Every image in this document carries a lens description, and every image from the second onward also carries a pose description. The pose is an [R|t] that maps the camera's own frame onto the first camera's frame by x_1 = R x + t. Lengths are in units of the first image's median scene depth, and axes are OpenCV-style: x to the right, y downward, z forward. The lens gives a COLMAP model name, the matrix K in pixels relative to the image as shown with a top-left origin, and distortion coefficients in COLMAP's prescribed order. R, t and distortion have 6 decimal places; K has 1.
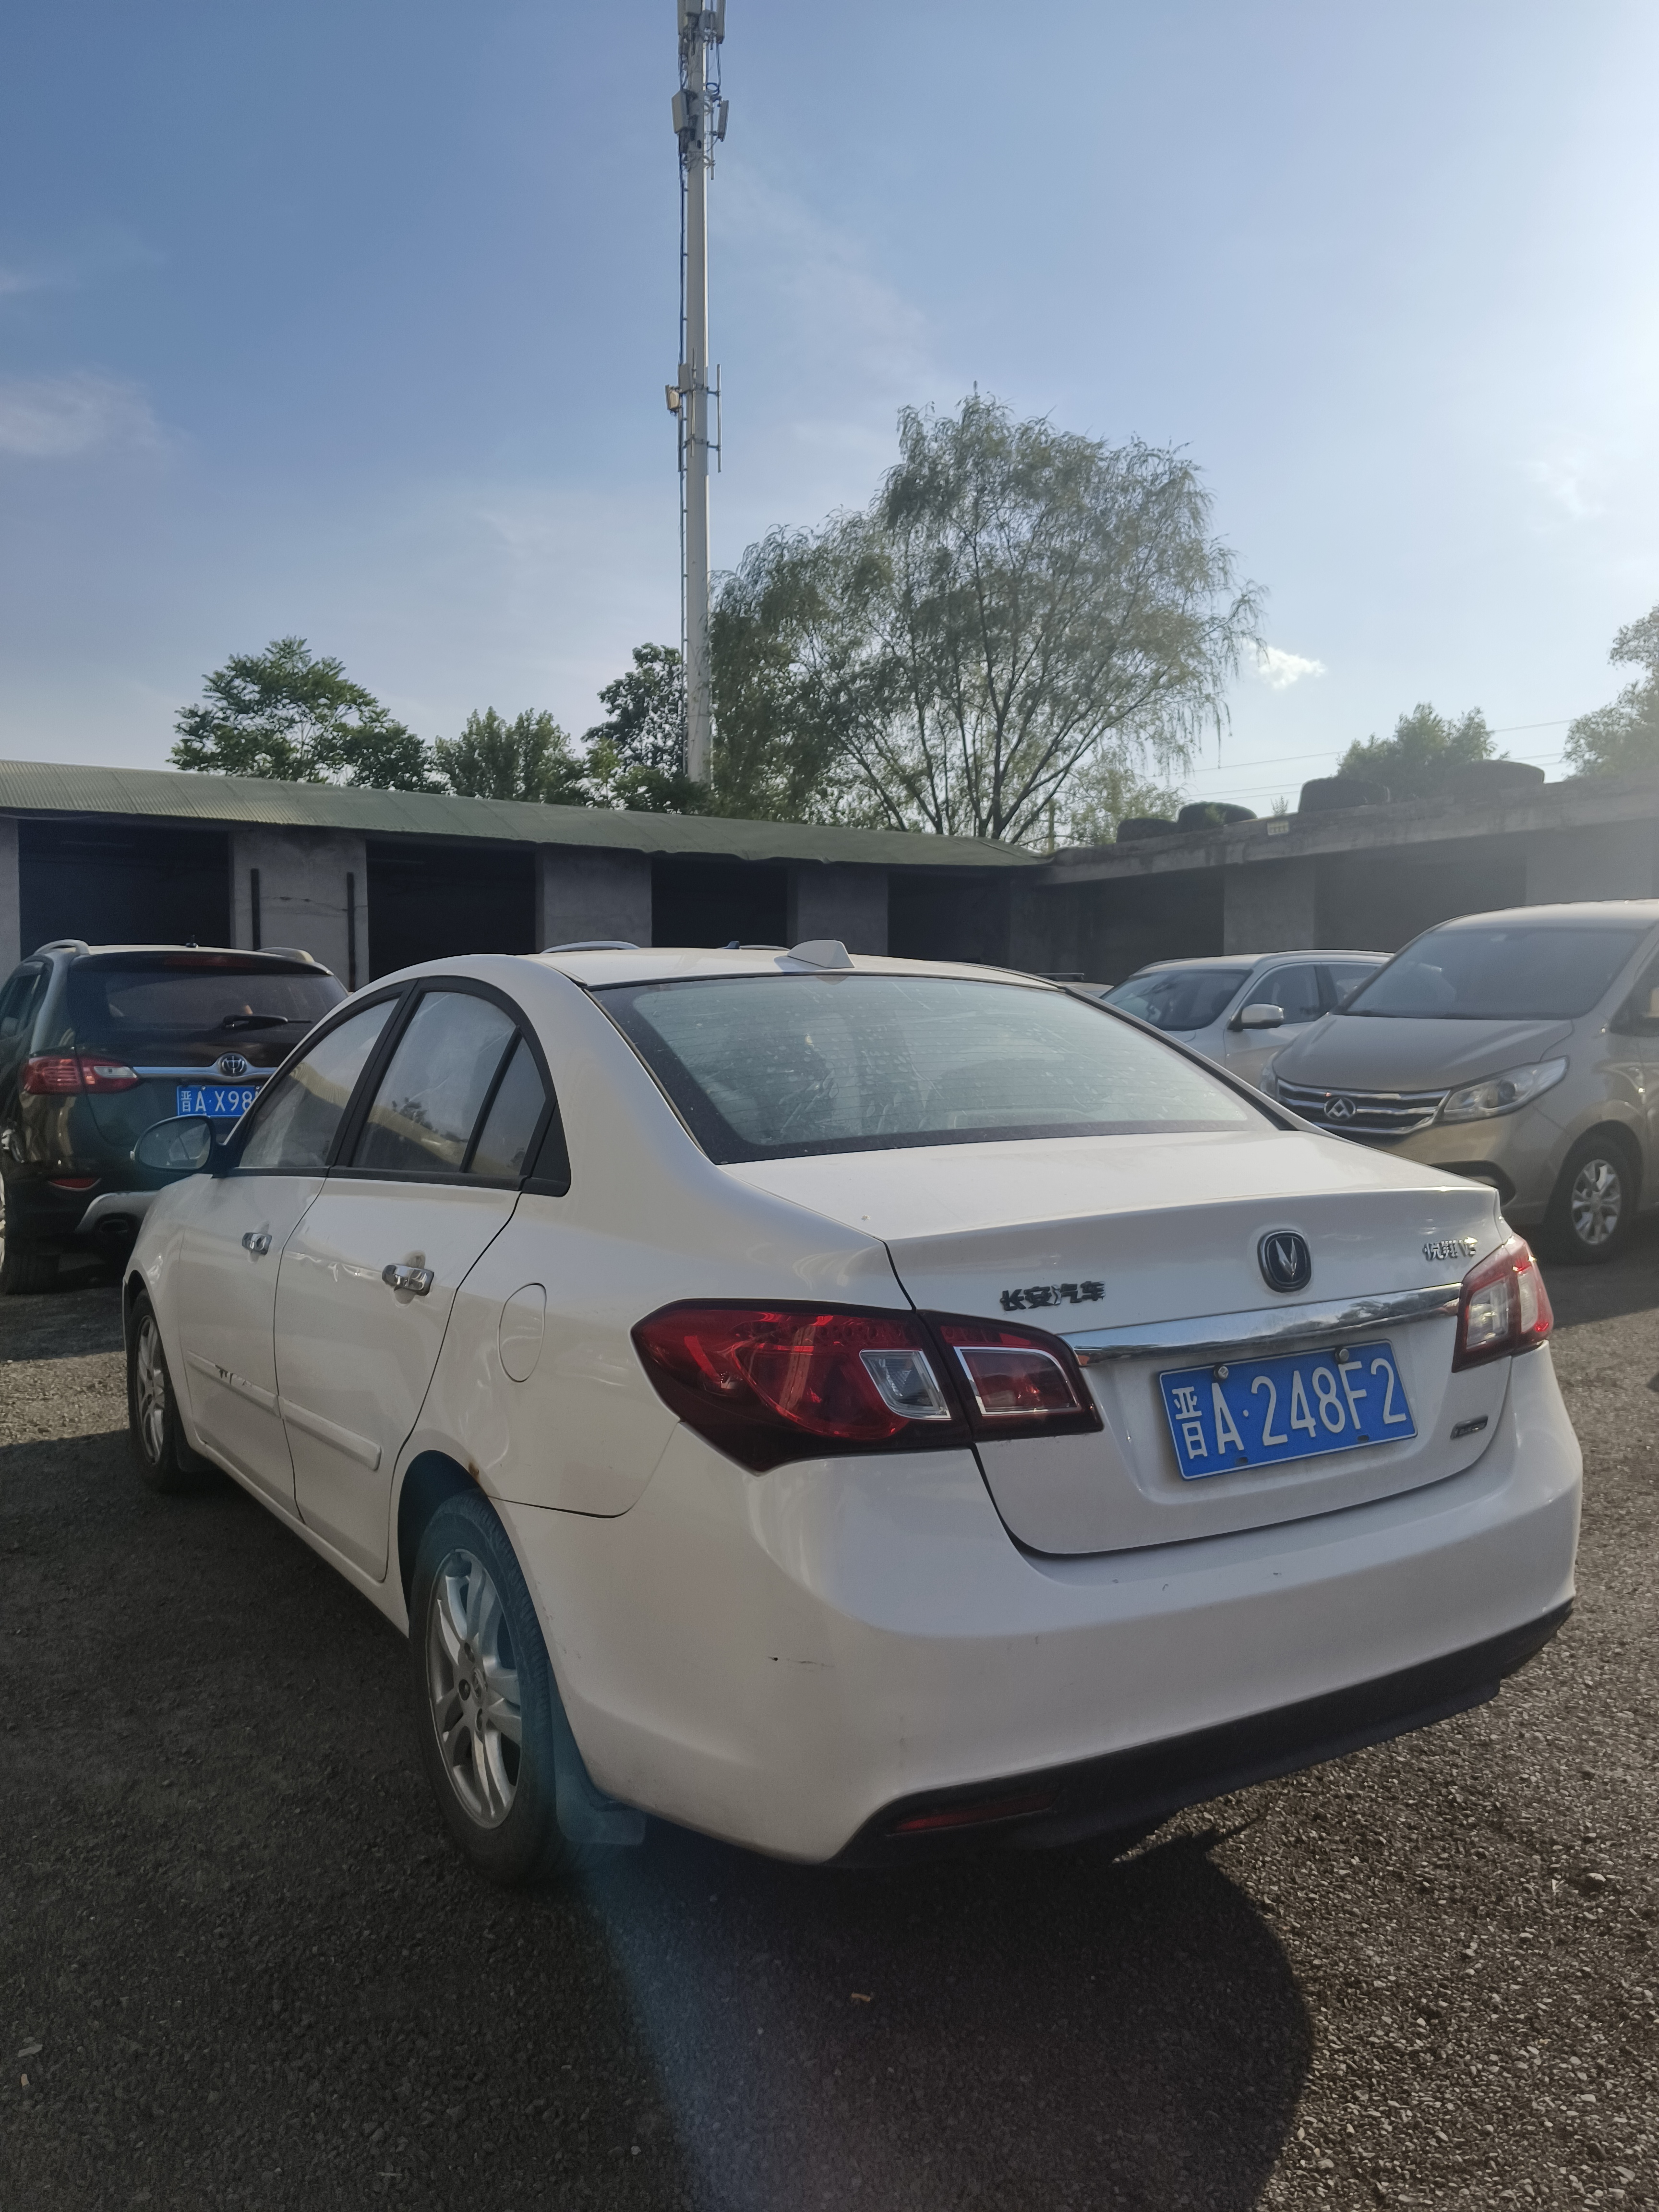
lens RADIAL K [[1792.3, 0, 819.4], [0, 1792.3, 1108.3], [0, 0, 1]] dist [0.014903, -0.003742]
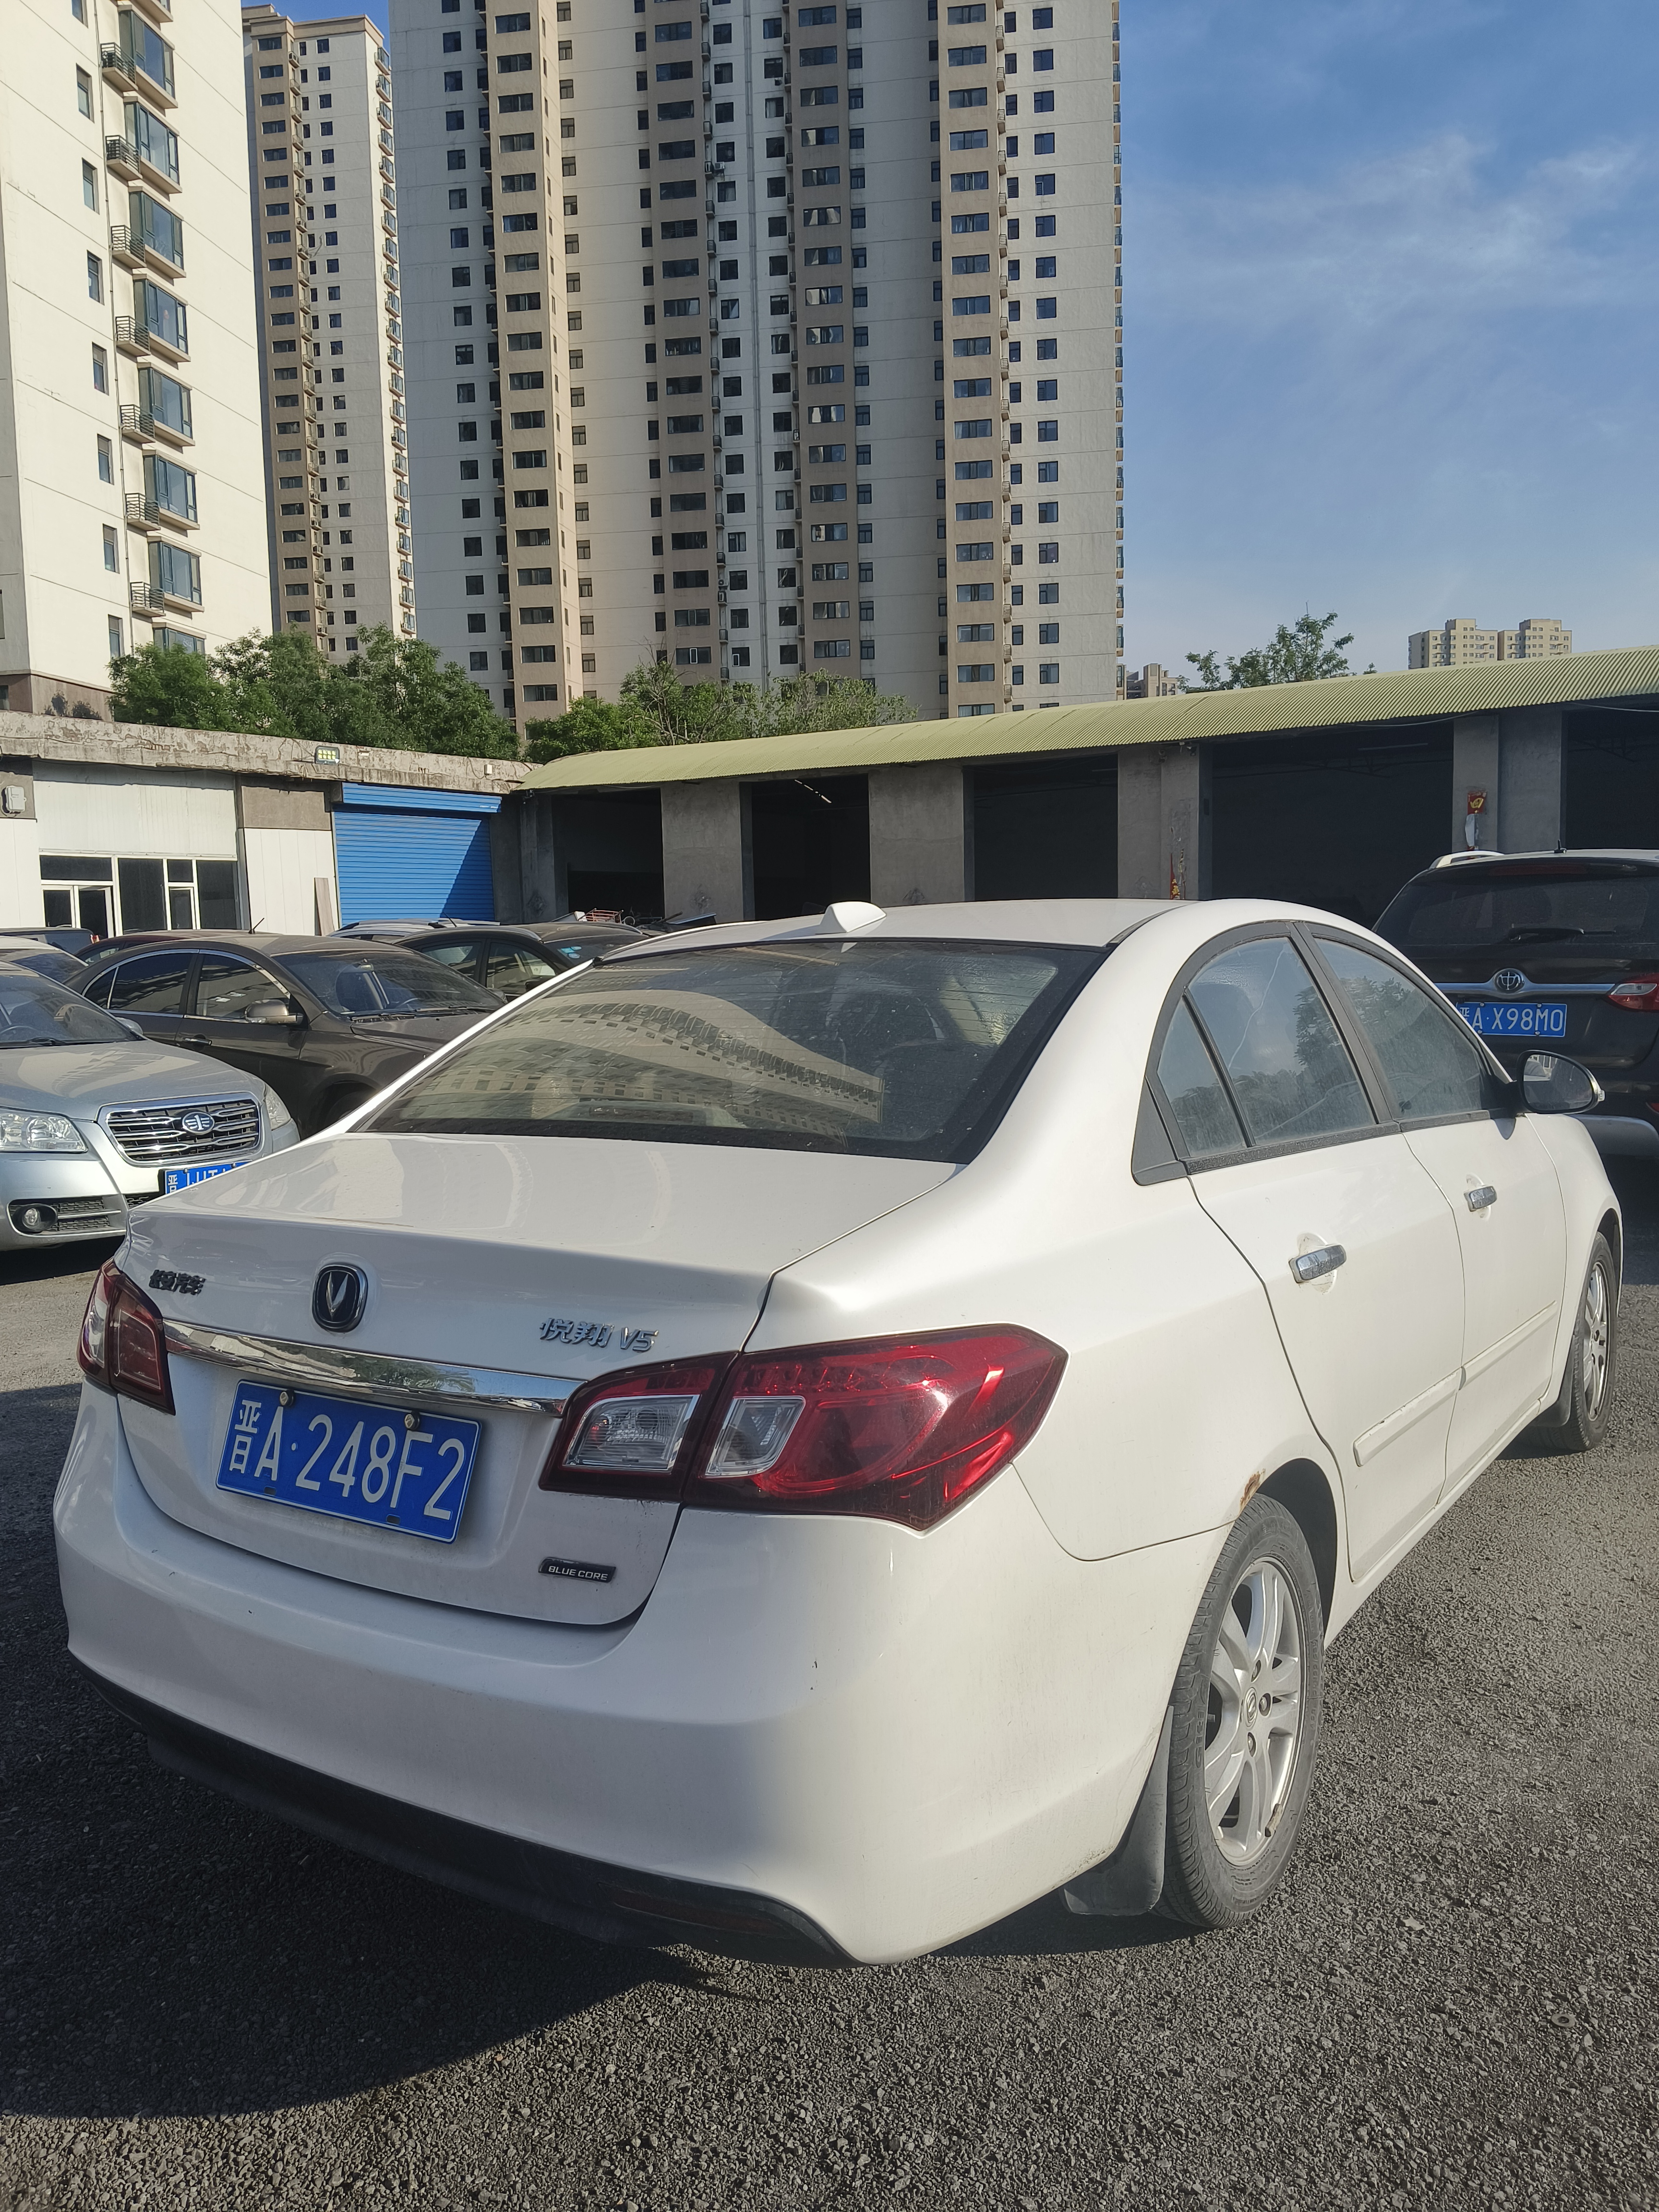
lens RADIAL K [[1792.3, 0, 819.4], [0, 1792.3, 1106.8], [0, 0, 1]] dist [0.014903, -0.003742]
pose [[0.400790, 0.082670, -0.912433, 1.168097], [-0.017381, 0.996427, 0.082645, -0.088515], [0.916005, -0.017264, 0.400795, 0.859062]]
